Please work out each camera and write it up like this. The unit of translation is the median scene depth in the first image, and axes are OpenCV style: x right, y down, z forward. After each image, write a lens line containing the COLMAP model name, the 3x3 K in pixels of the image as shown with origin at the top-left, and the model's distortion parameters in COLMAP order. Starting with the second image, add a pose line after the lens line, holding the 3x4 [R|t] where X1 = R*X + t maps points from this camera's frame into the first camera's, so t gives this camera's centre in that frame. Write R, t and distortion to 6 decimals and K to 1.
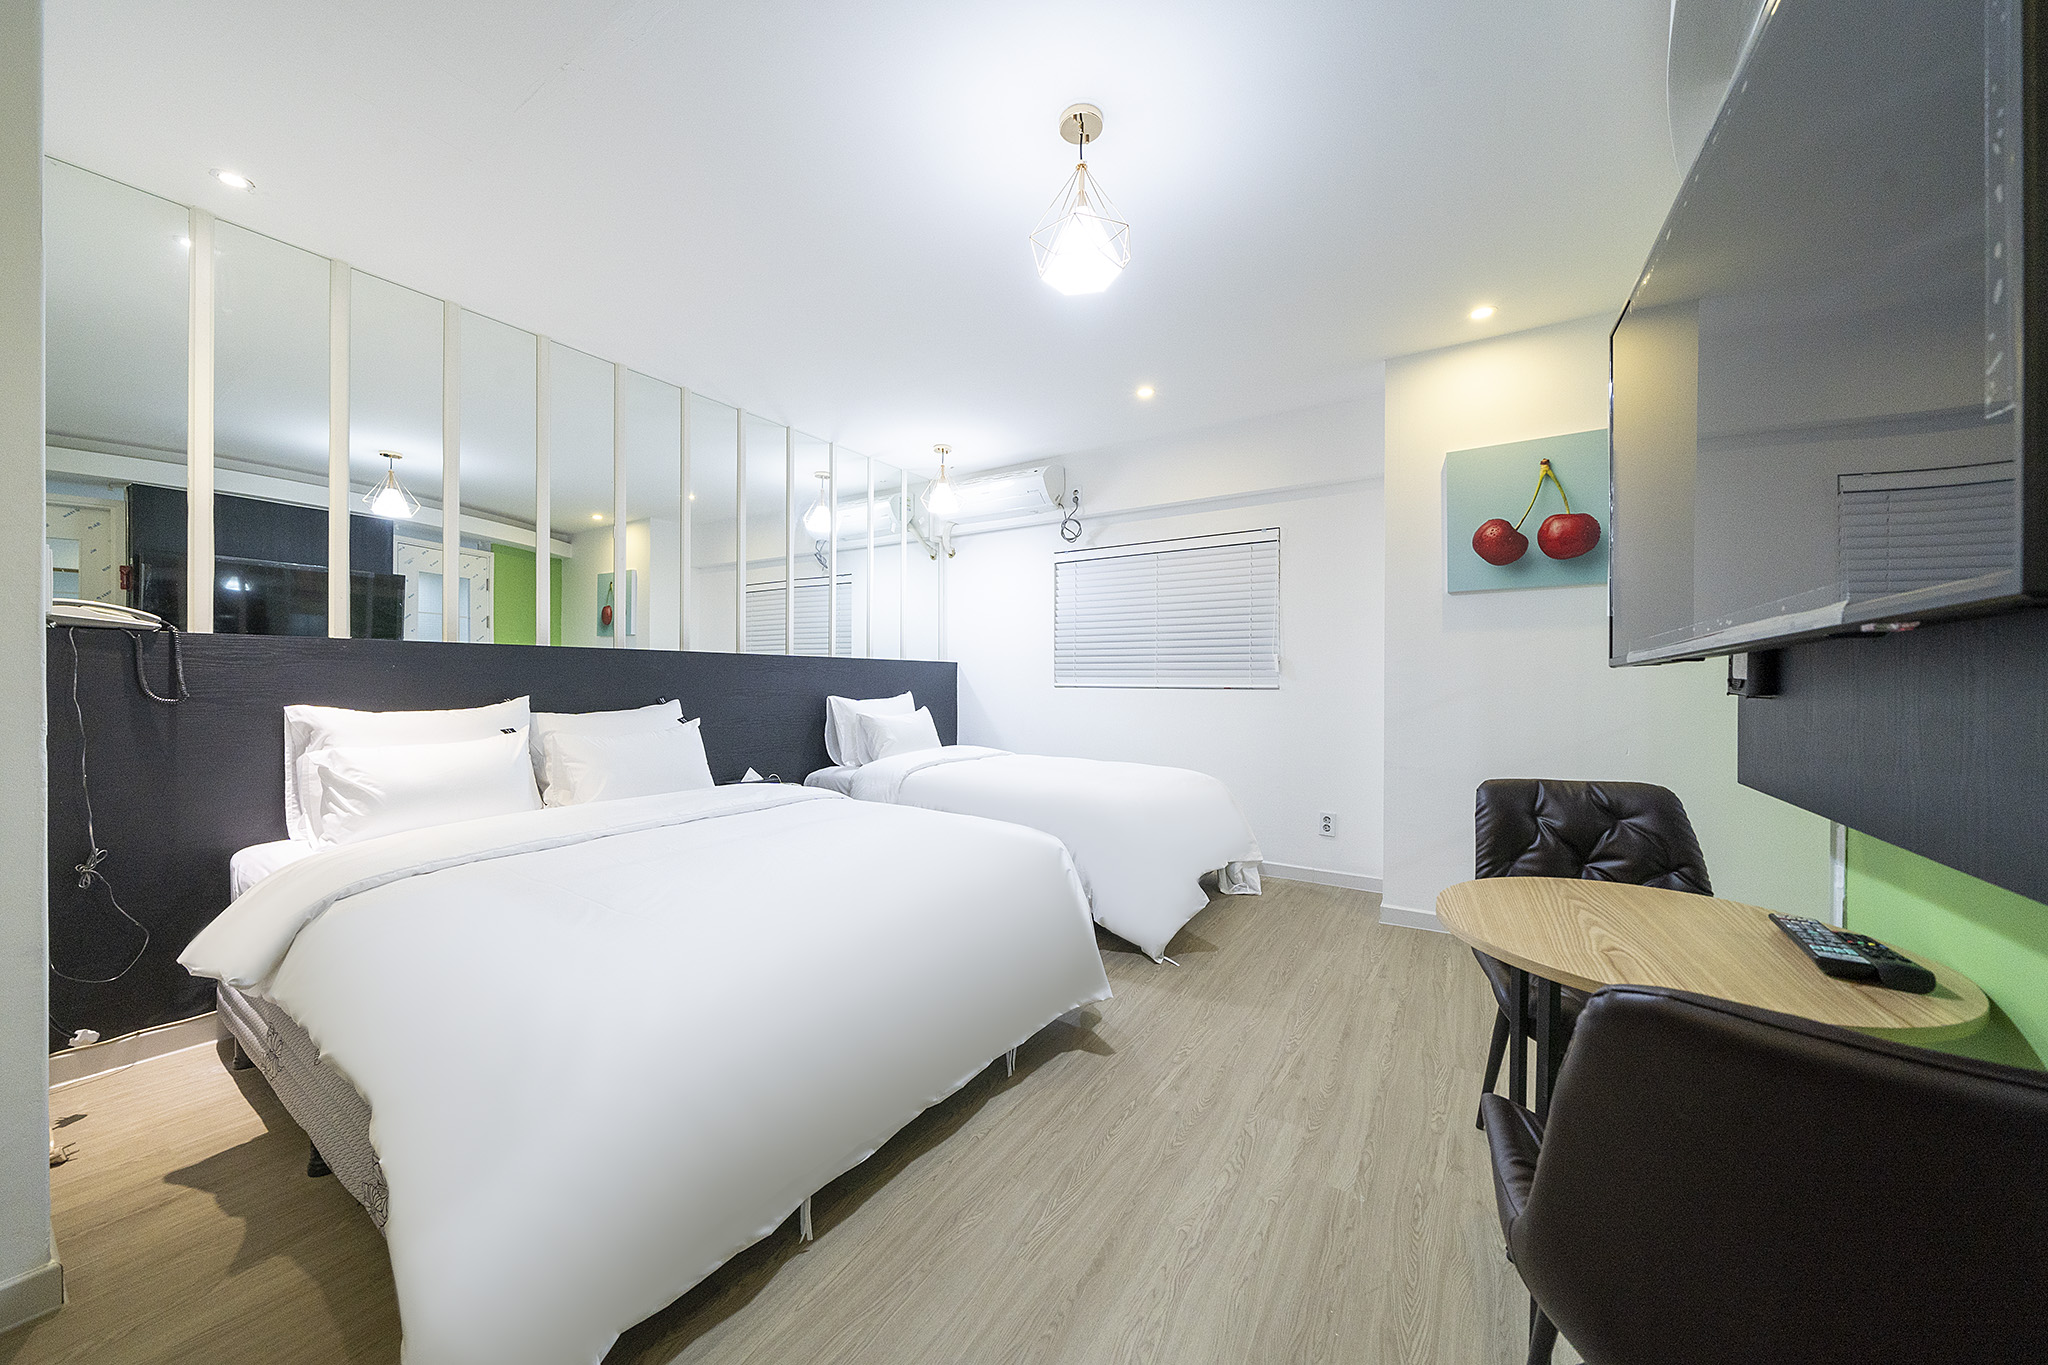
lens RADIAL K [[715.4, 0, 1012.3], [0, 715.4, 678.5], [0, 0, 1]] dist [-0.001436, -0.000018]
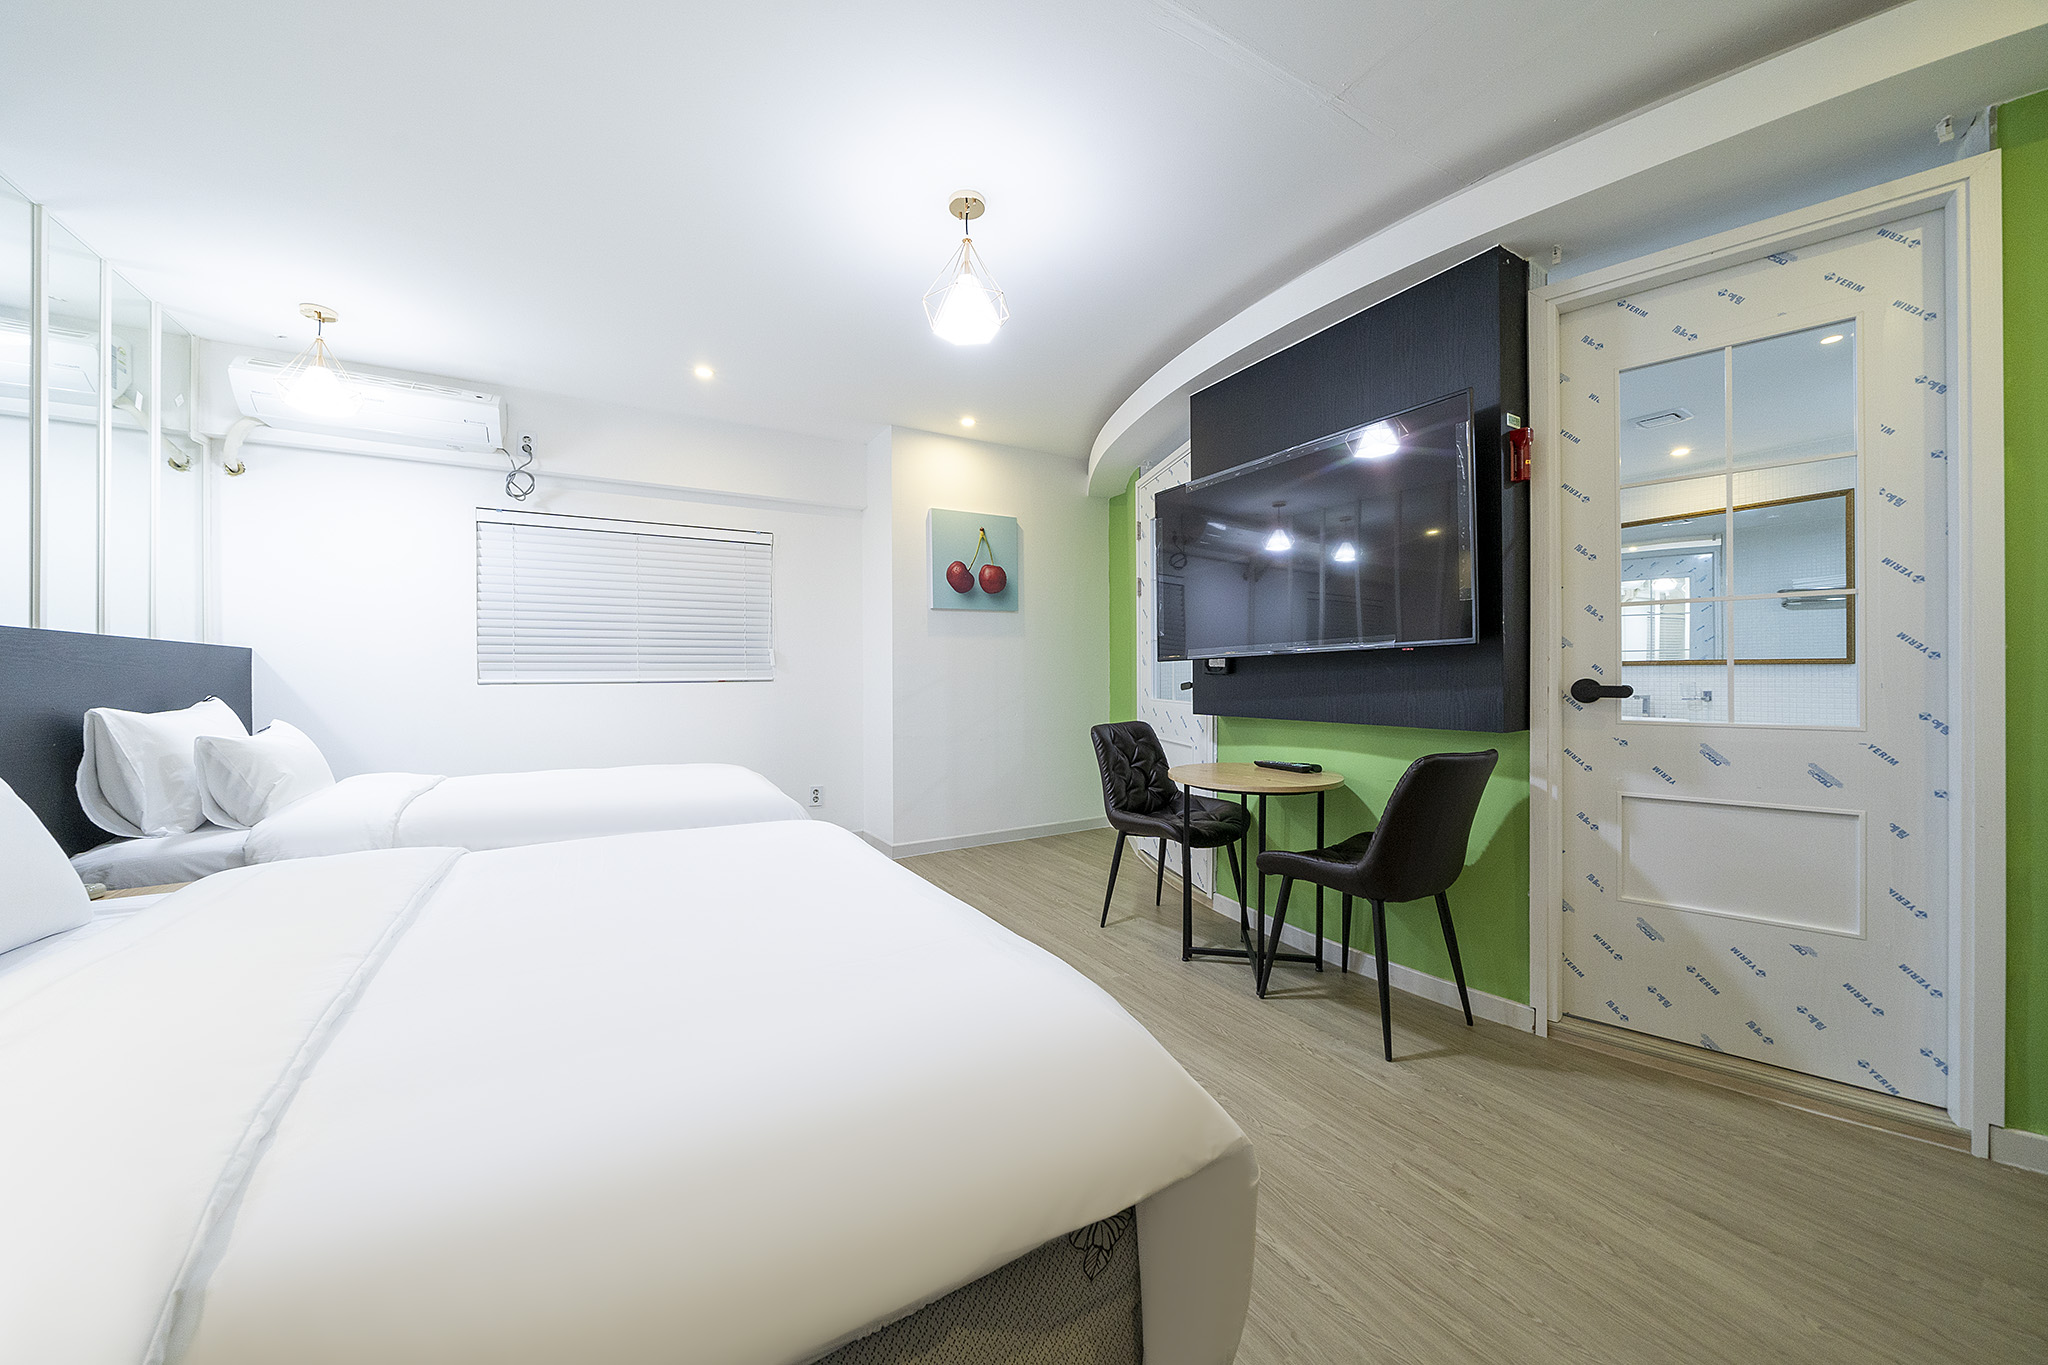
lens RADIAL K [[701.2, 0, 1019.2], [0, 701.2, 675.0], [0, 0, 1]] dist [-0.001537, -0.000178]
pose [[0.443304, -0.006342, 0.896349, -0.538112], [0.009569, 0.999951, 0.002342, 0.008362], [-0.896320, 0.007539, 0.443344, 0.240145]]
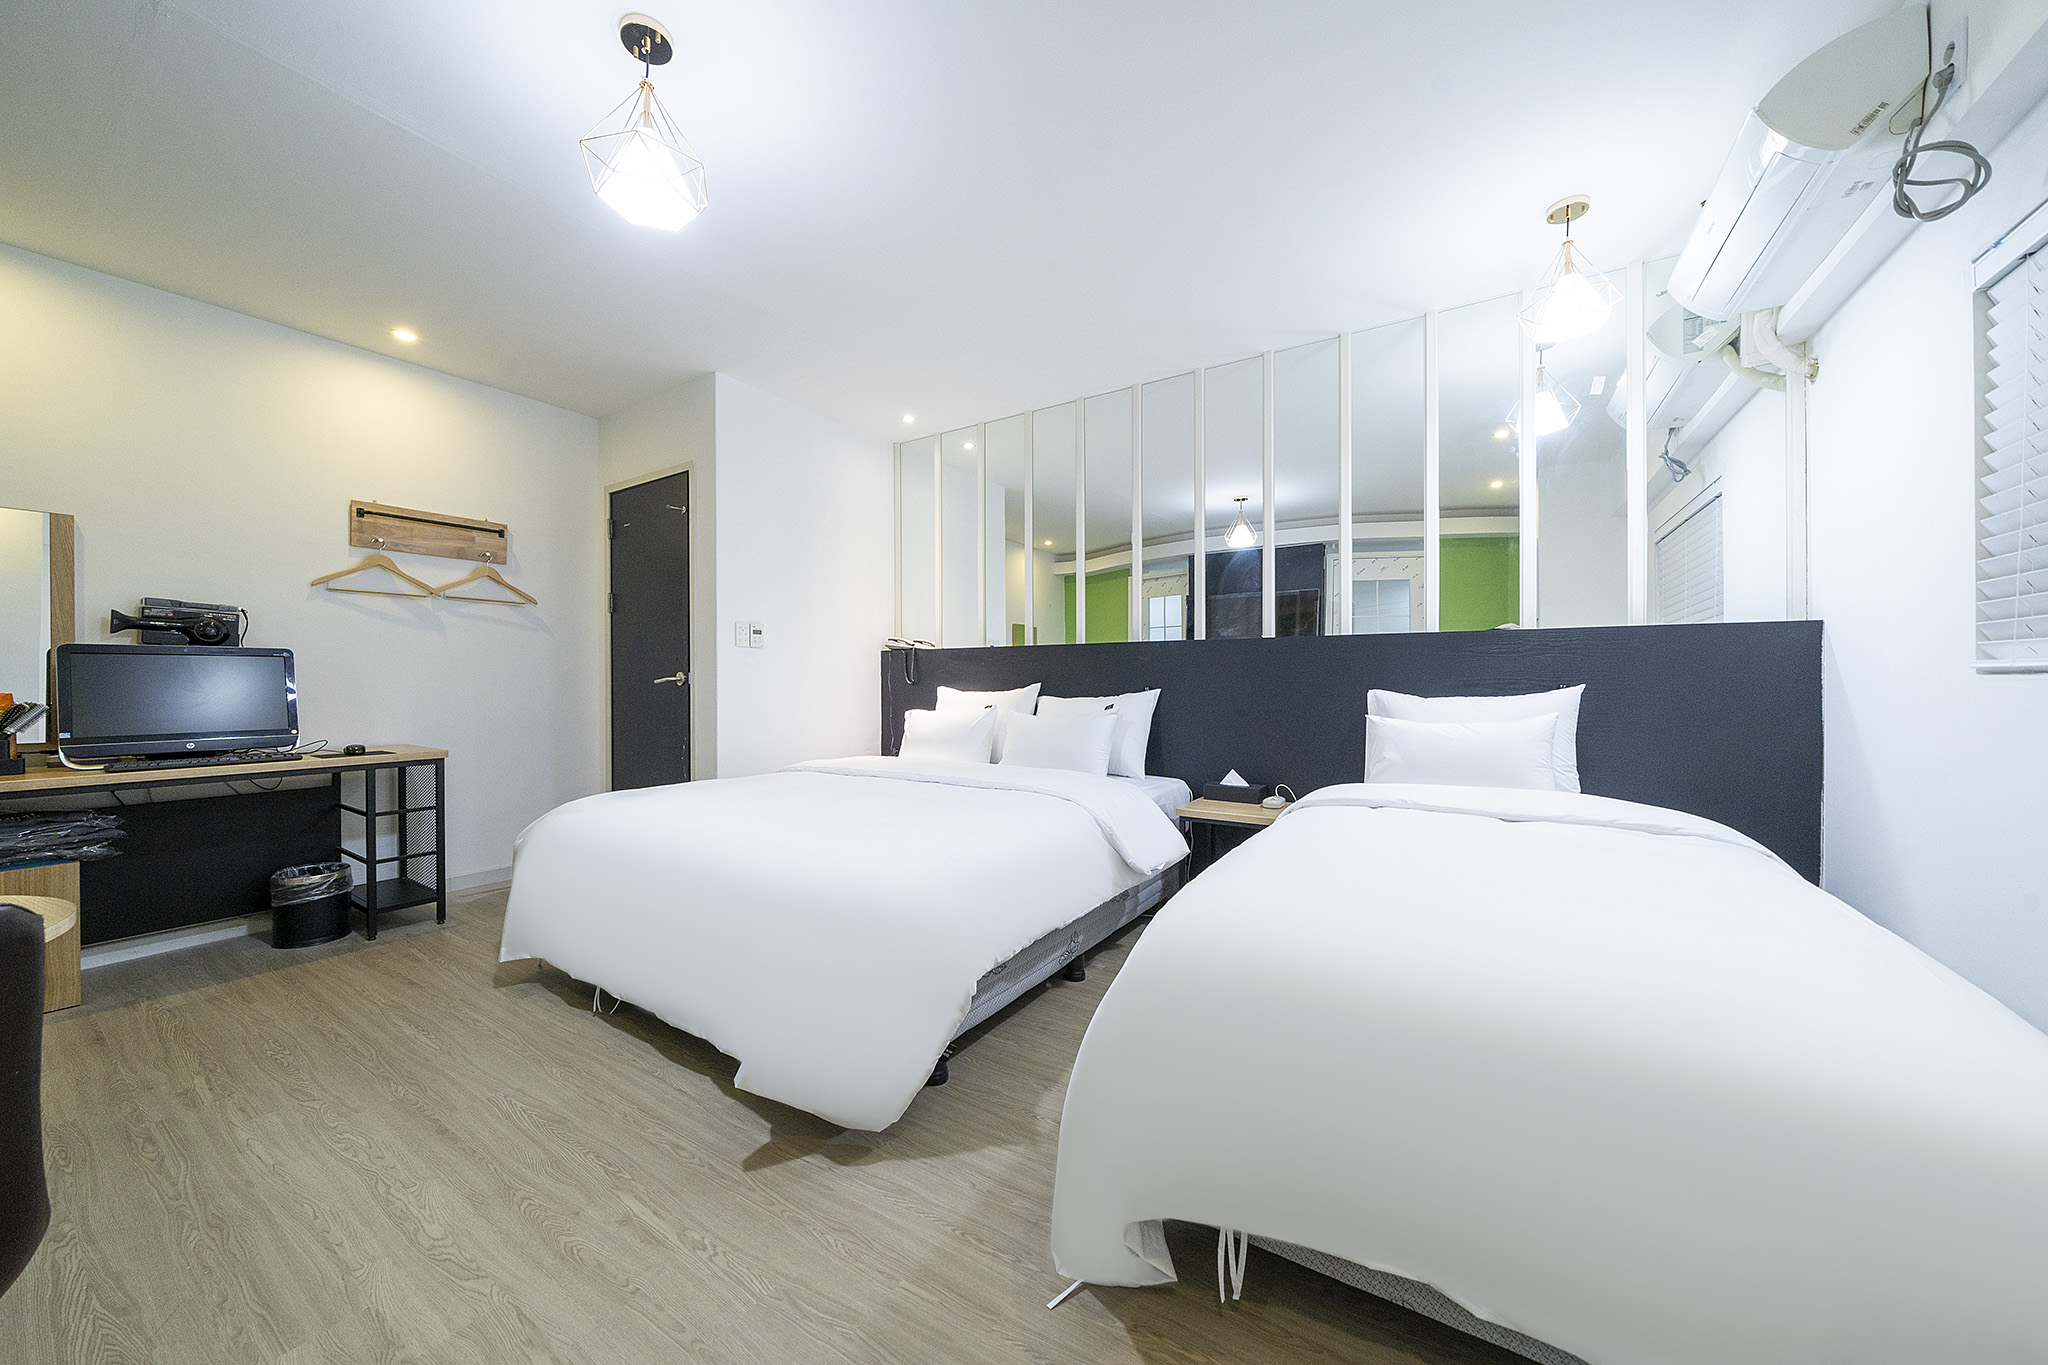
lens RADIAL K [[715.4, 0, 1012.3], [0, 715.4, 678.5], [0, 0, 1]] dist [-0.001436, -0.000018]
pose [[-0.006311, -0.008812, -0.999941, 0.585350], [0.002226, 0.999959, -0.008827, 0.024974], [0.999978, -0.002282, -0.006291, 0.864169]]
